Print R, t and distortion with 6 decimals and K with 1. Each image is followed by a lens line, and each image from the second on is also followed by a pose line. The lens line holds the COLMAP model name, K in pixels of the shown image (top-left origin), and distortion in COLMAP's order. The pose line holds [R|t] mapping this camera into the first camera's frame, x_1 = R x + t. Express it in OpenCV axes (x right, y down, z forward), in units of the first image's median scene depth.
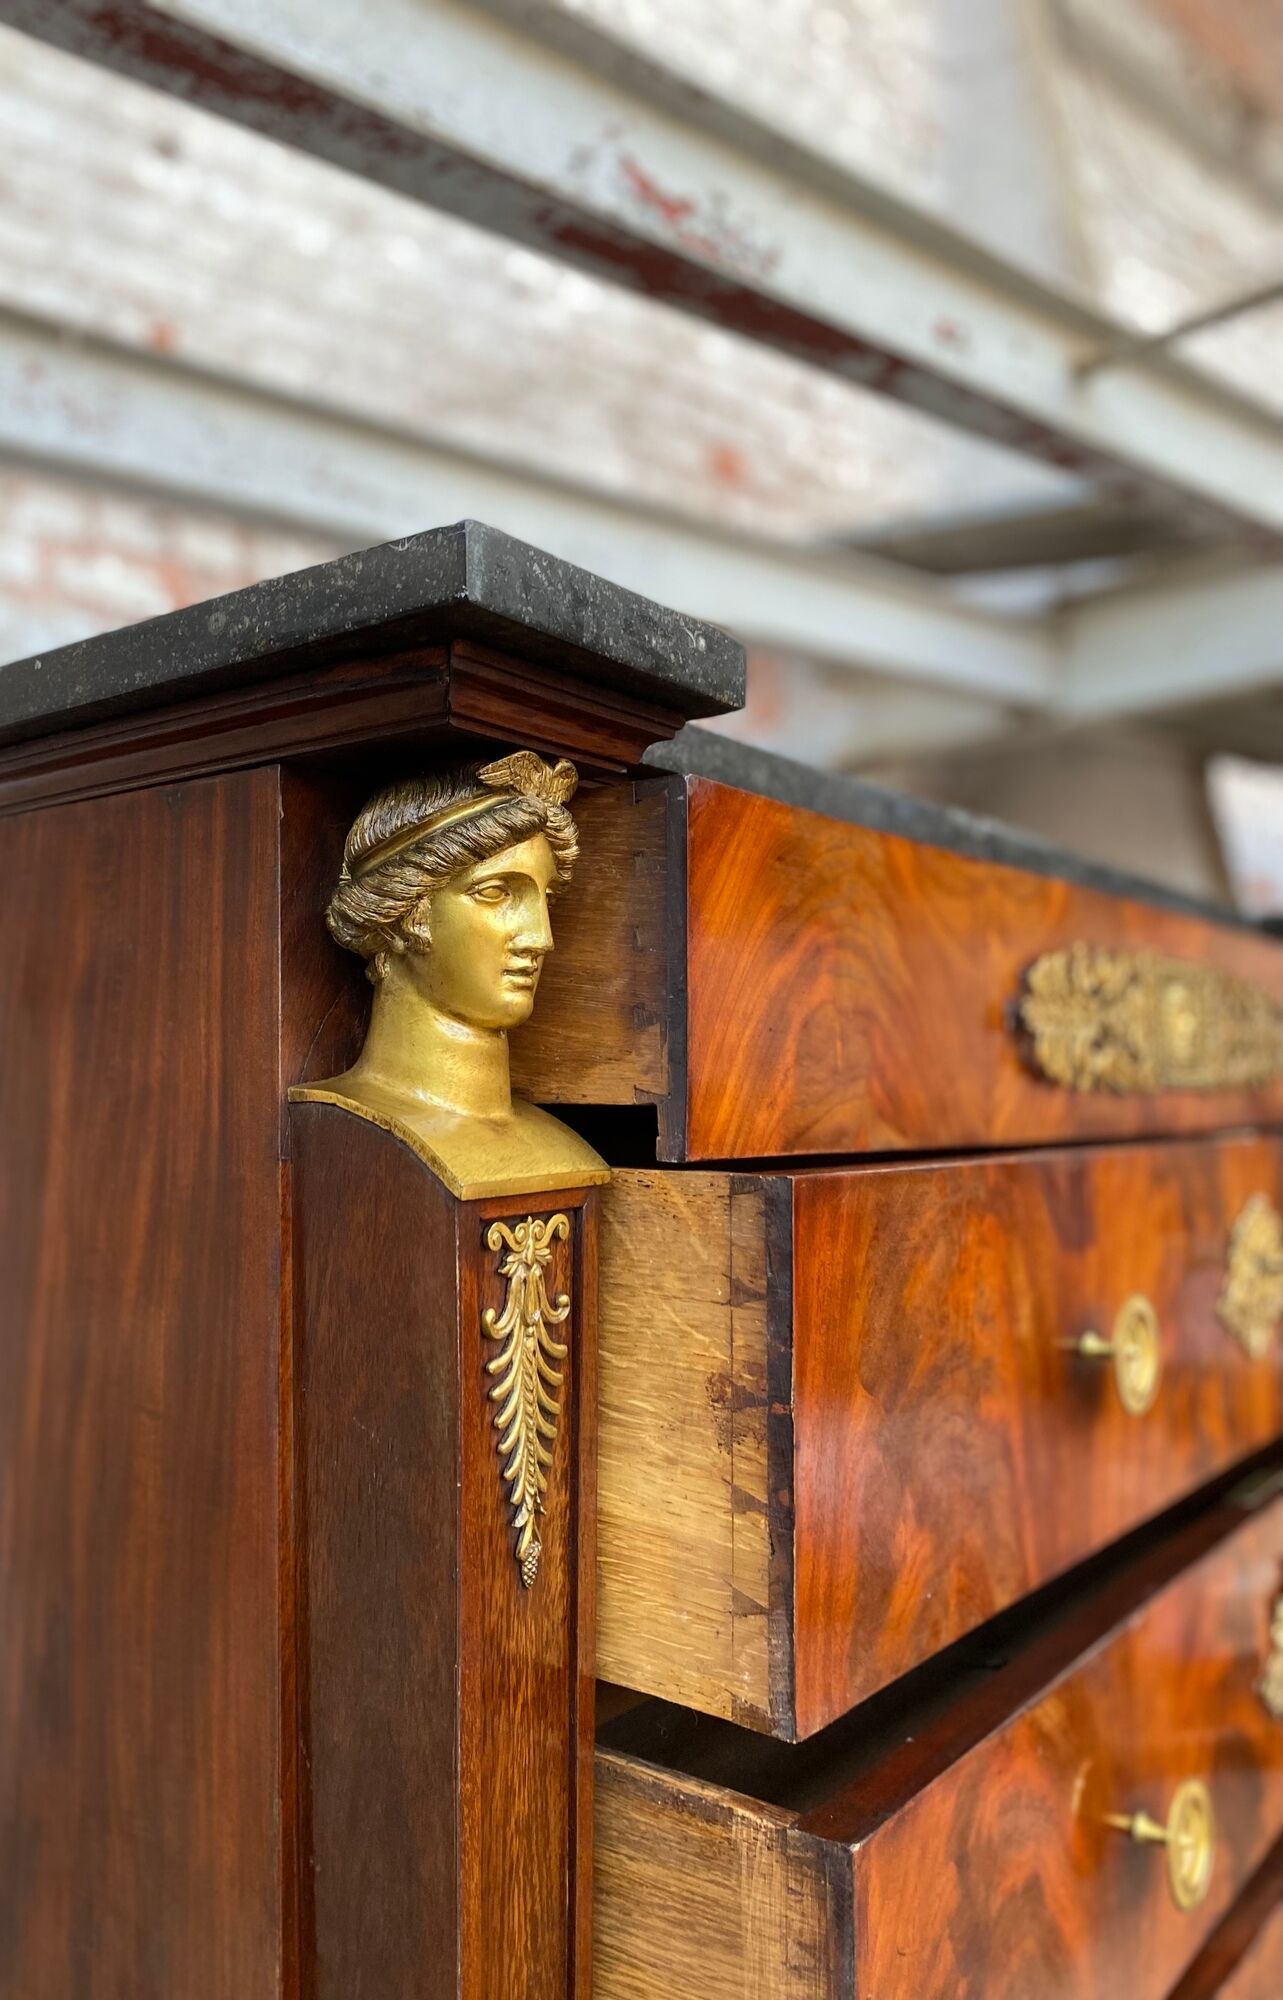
lens RADIAL K [[1504.5, 0, 572.6], [0, 1504.5, 1007.0], [0, 0, 1]] dist [0.034663, -0.000899]
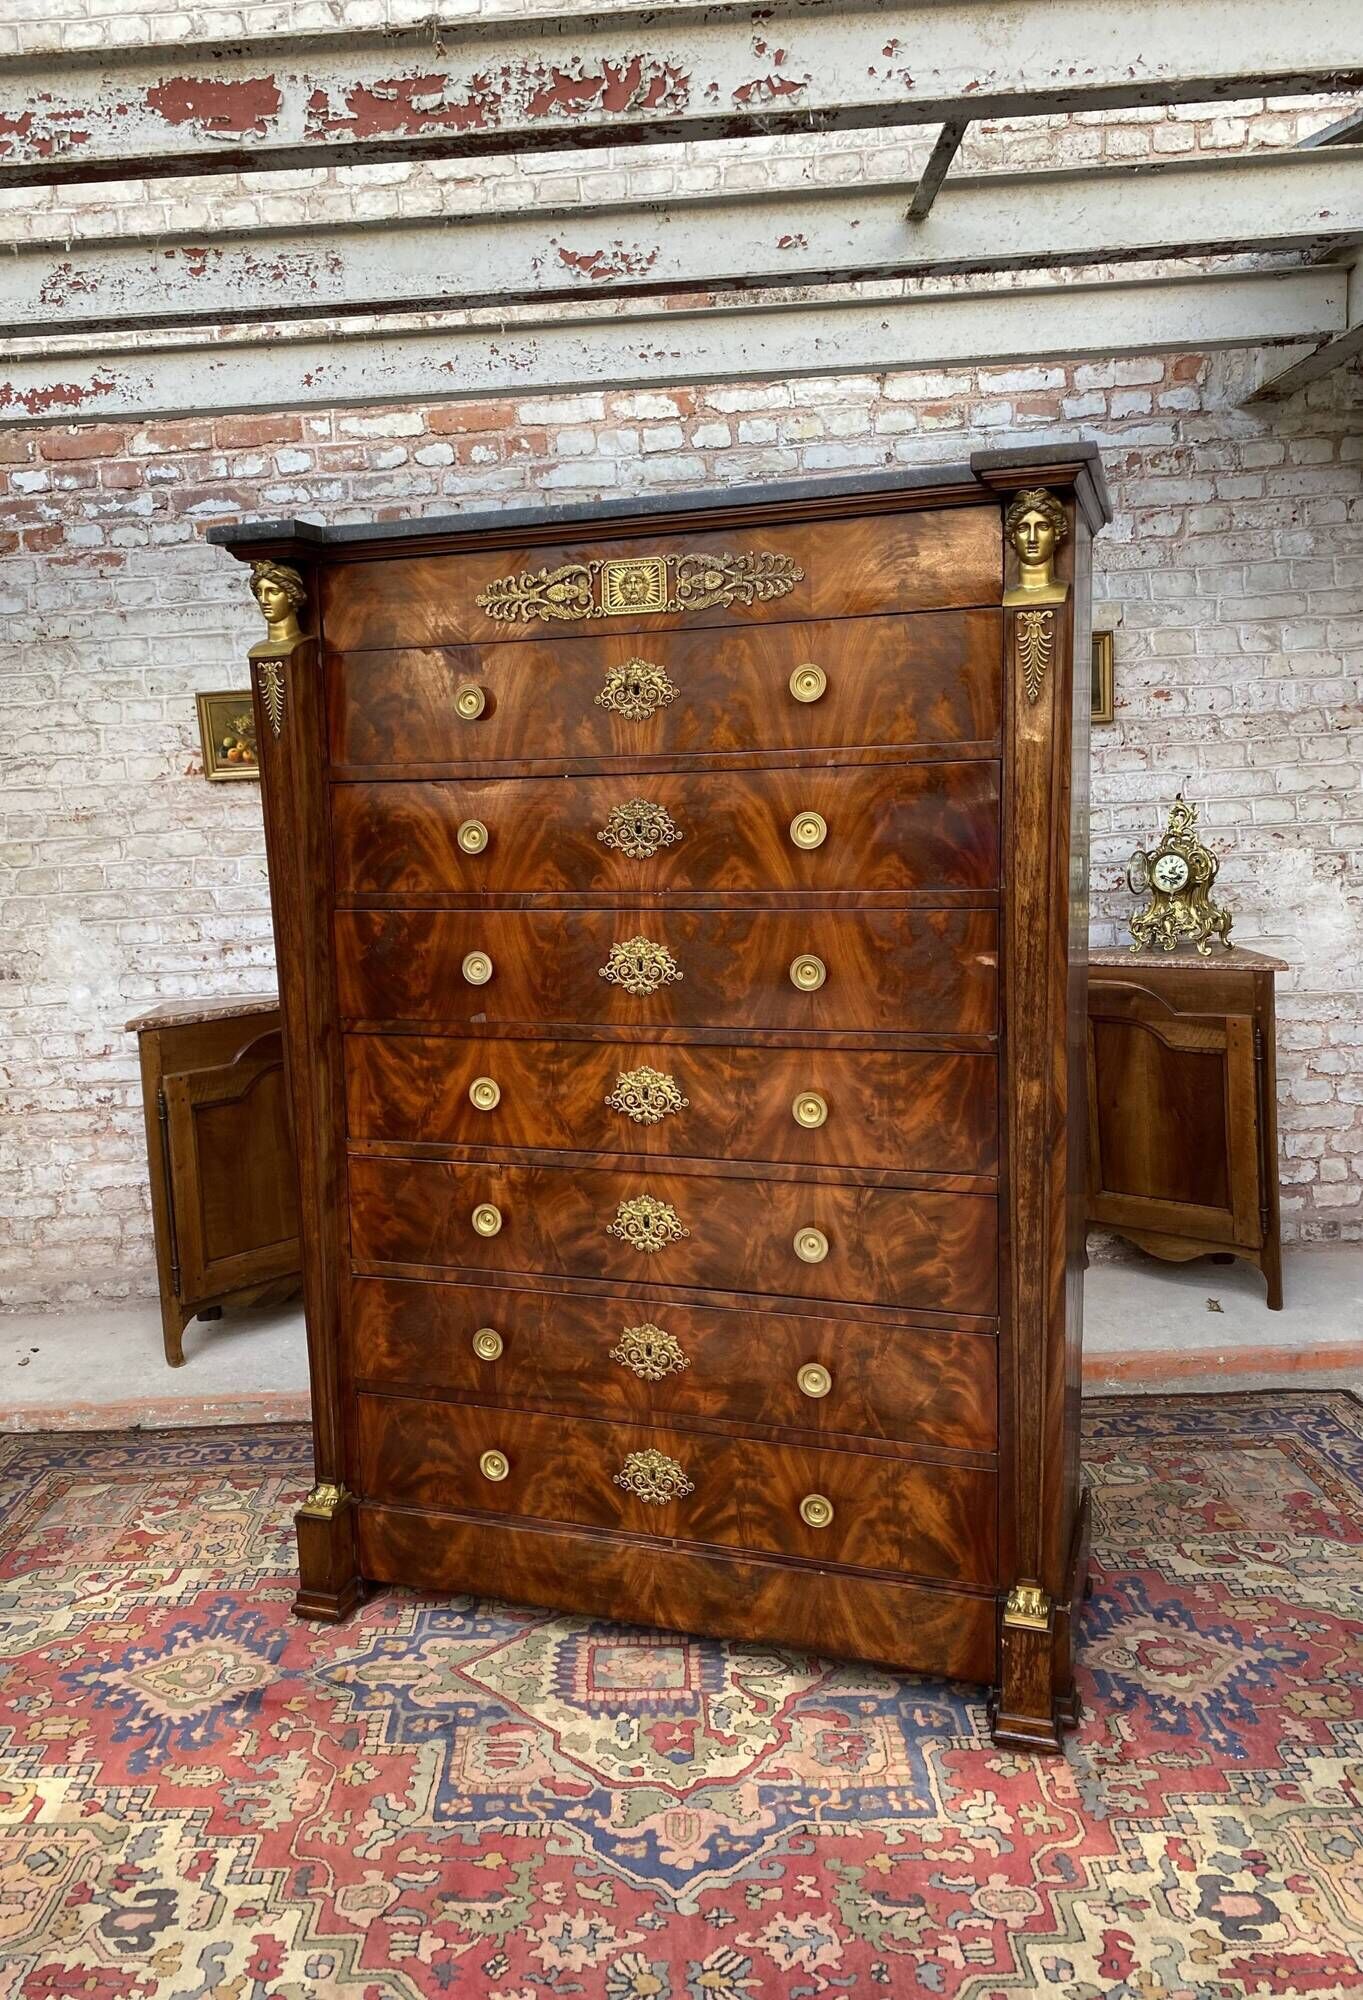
lens RADIAL K [[1524.5, 0, 625.9], [0, 1524.5, 994.9], [0, 0, 1]] dist [0.023463, -0.008579]
pose [[0.737579, 0.067529, -0.671875, 4.018760], [0.062244, 0.983952, 0.167227, 0.426265], [0.672386, -0.165163, 0.721539, -1.902700]]
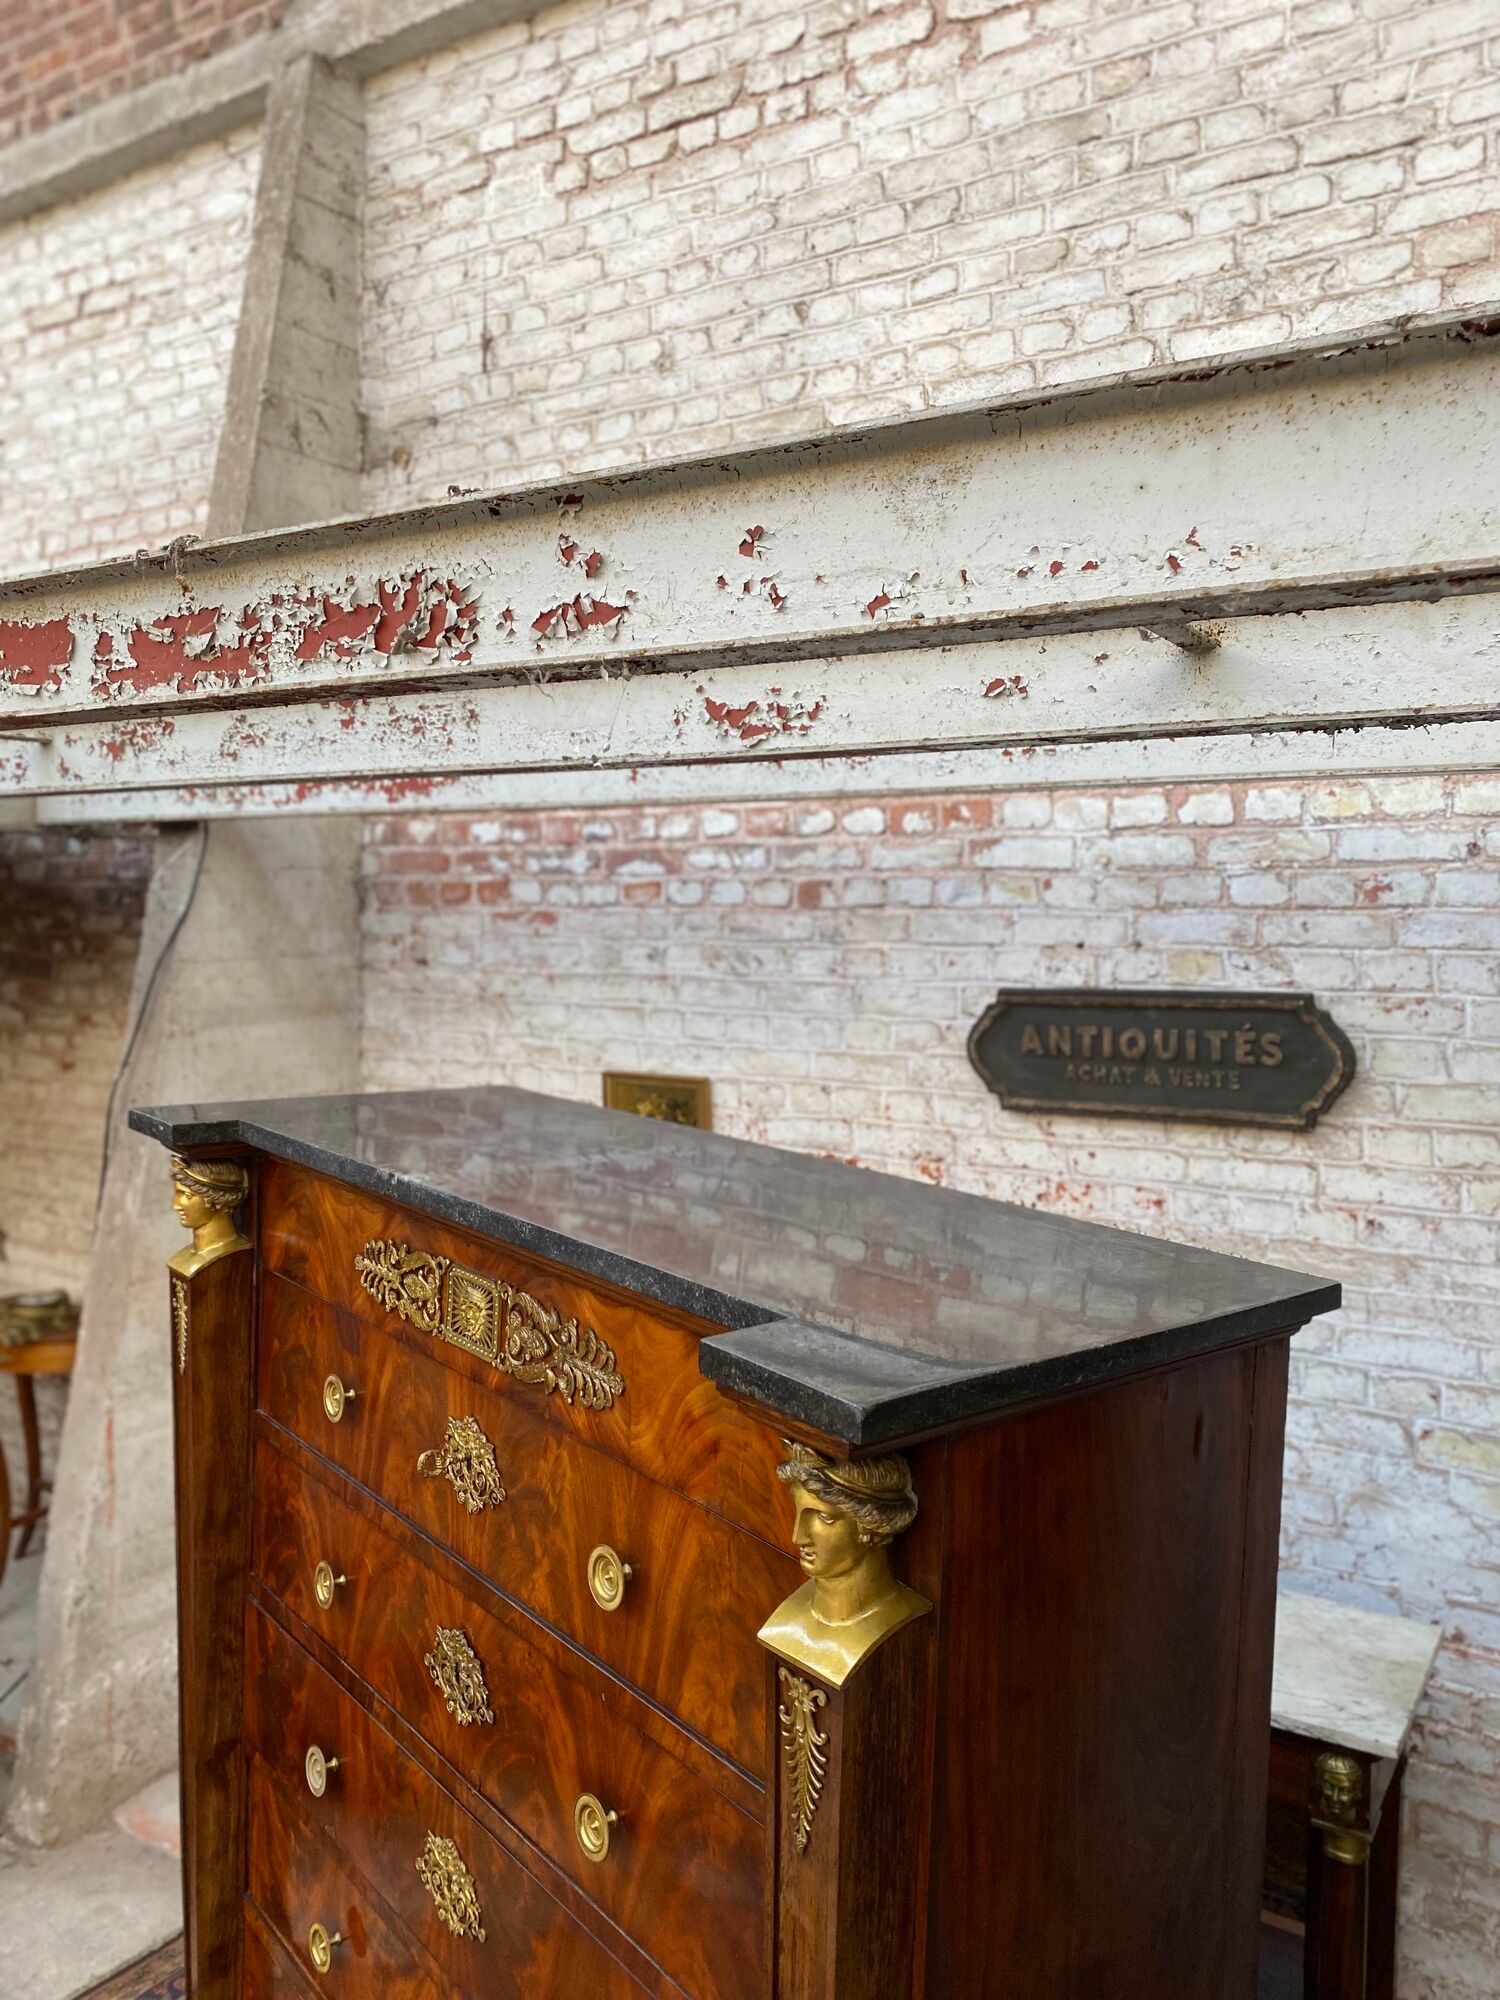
lens RADIAL K [[1523.3, 0, 768.9], [0, 1523.3, 1010.3], [0, 0, 1]] dist [0.032867, -0.022785]
pose [[0.296558, 0.081934, -0.951494, 3.836355], [0.013895, 0.995837, 0.090083, -0.821008], [0.954914, -0.039936, 0.294185, 1.227454]]
